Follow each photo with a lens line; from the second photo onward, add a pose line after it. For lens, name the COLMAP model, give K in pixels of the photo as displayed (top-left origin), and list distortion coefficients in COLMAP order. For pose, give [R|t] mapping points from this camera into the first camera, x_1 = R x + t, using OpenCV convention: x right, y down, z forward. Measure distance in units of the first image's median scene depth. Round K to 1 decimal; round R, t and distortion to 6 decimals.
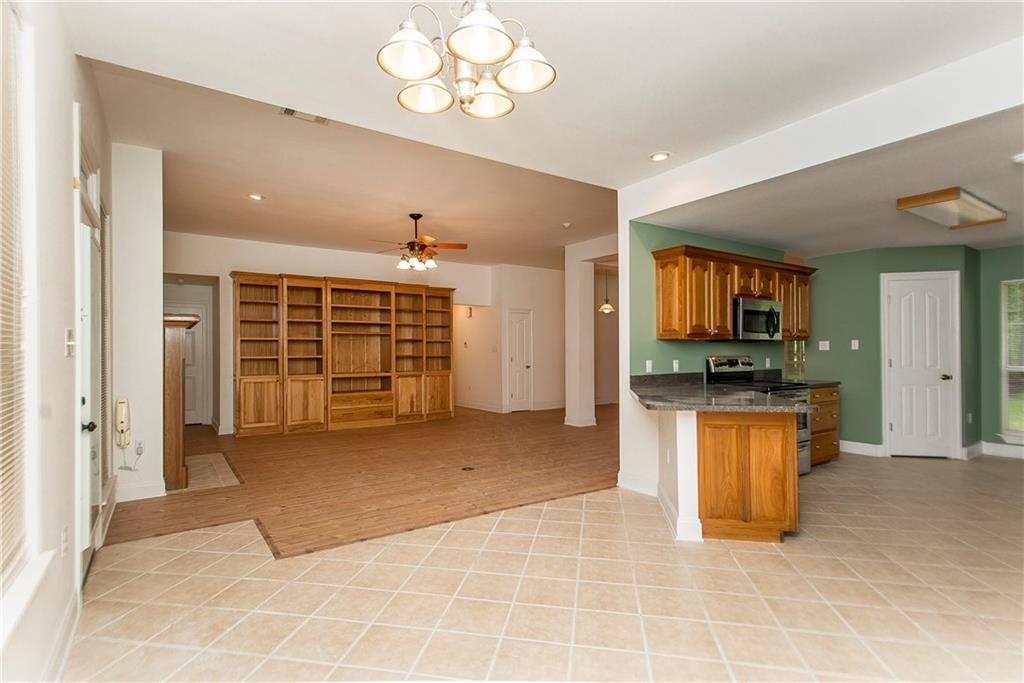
lens RADIAL K [[496.4, 0, 502.3], [0, 496.4, 350.9], [0, 0, 1]] dist [0.000585, -0.000236]
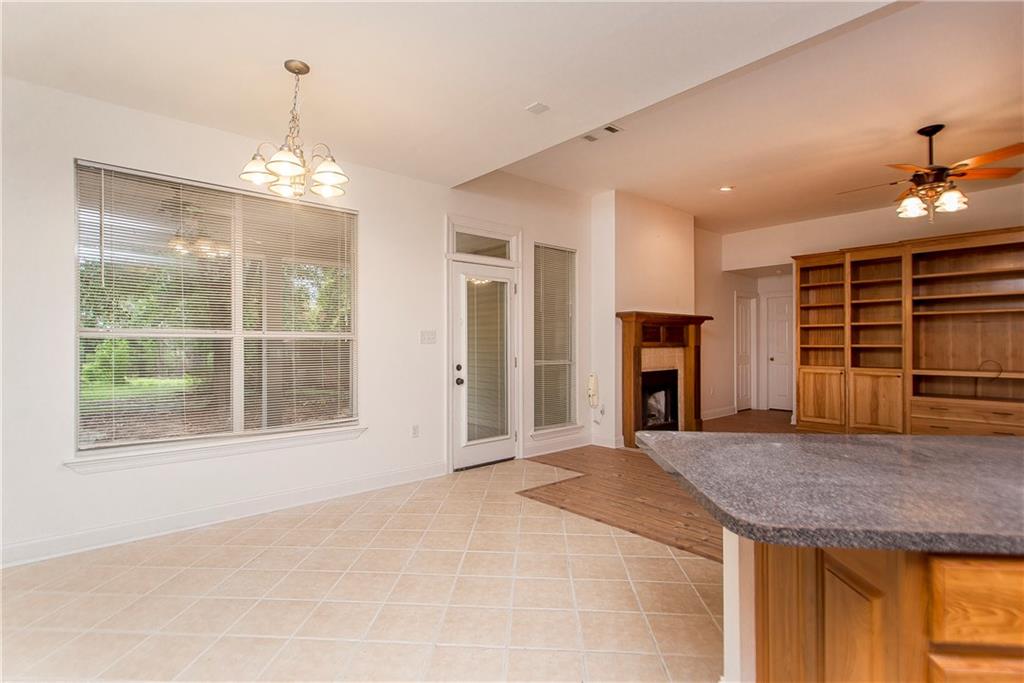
lens RADIAL K [[504.6, 0, 495.1], [0, 504.6, 340.9], [0, 0, 1]] dist [0.000722, -0.000479]
pose [[0.105506, 0.002114, -0.994416, 0.359616], [0.003280, 0.999992, 0.002474, -0.000666], [0.994413, -0.003522, 0.105498, 0.311359]]
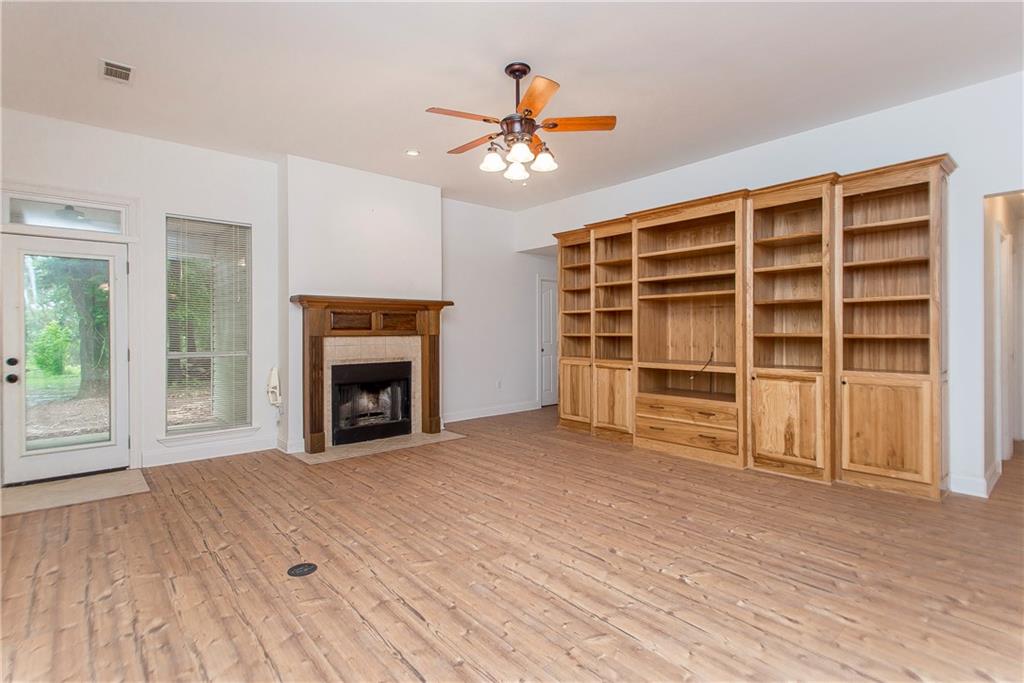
lens RADIAL K [[504.3, 0, 505.8], [0, 504.3, 328.3], [0, 0, 1]] dist [0.000846, -0.000329]
pose [[0.118863, 0.001510, -0.992910, 0.305998], [0.004204, 0.999989, 0.002024, 0.000622], [0.992902, -0.004415, 0.118855, 0.784760]]
